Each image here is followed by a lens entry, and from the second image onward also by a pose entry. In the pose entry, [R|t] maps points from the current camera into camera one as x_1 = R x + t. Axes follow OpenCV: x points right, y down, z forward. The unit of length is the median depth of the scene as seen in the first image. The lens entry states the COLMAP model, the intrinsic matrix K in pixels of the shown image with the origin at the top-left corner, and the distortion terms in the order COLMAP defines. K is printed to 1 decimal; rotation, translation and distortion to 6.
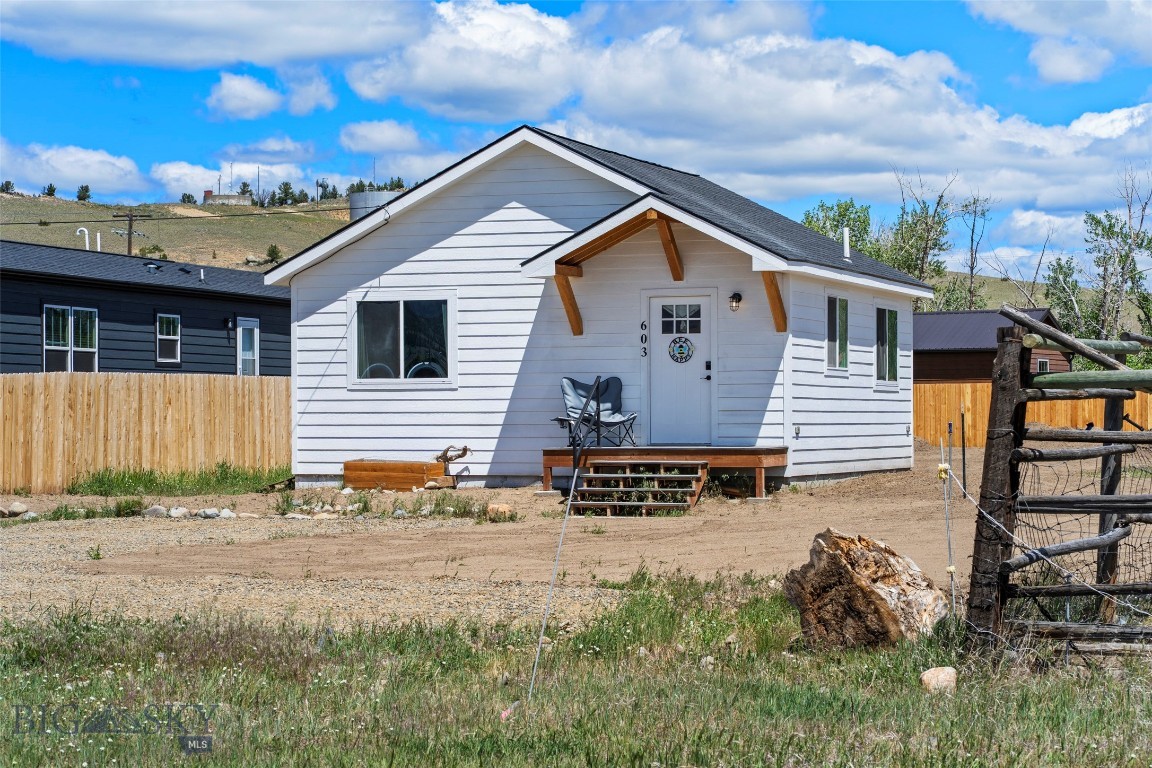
lens RADIAL K [[2820.1, 0, 575.8], [0, 2820.1, 383.6], [0, 0, 1]] dist [-0.103122, 0.000000]
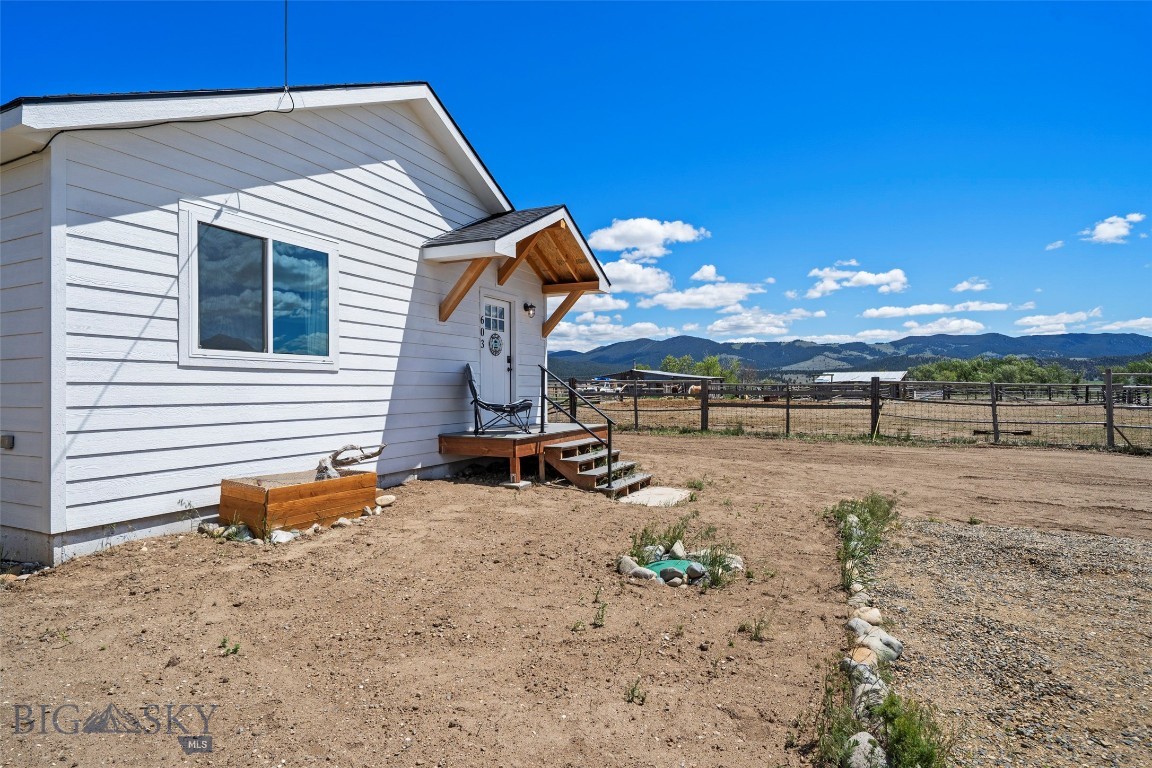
lens RADIAL K [[602.6, 0, 572.6], [0, 602.6, 385.1], [0, 0, 1]] dist [0.006442, 0.000868]
pose [[0.094396, 0.010147, 0.995483, -0.200517], [-0.009537, 0.999911, -0.009288, 0.006557], [-0.995489, -0.008618, 0.094484, 0.914614]]
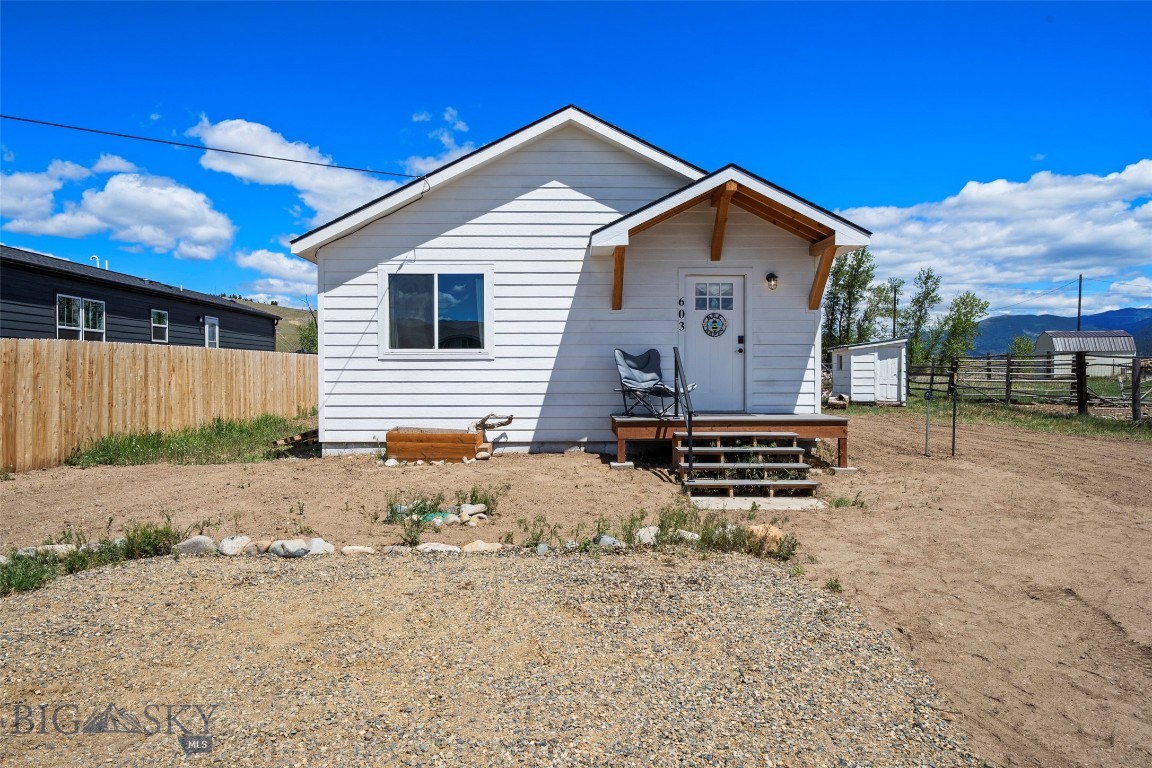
lens RADIAL K [[782.7, 0, 575.1], [0, 782.7, 383.2], [0, 0, 1]] dist [-0.002732, -0.004155]
pose [[0.933779, -0.003589, 0.357832, -0.117355], [-0.006159, 0.999640, 0.026097, 0.002932], [-0.357797, -0.026573, 0.933421, 0.712965]]
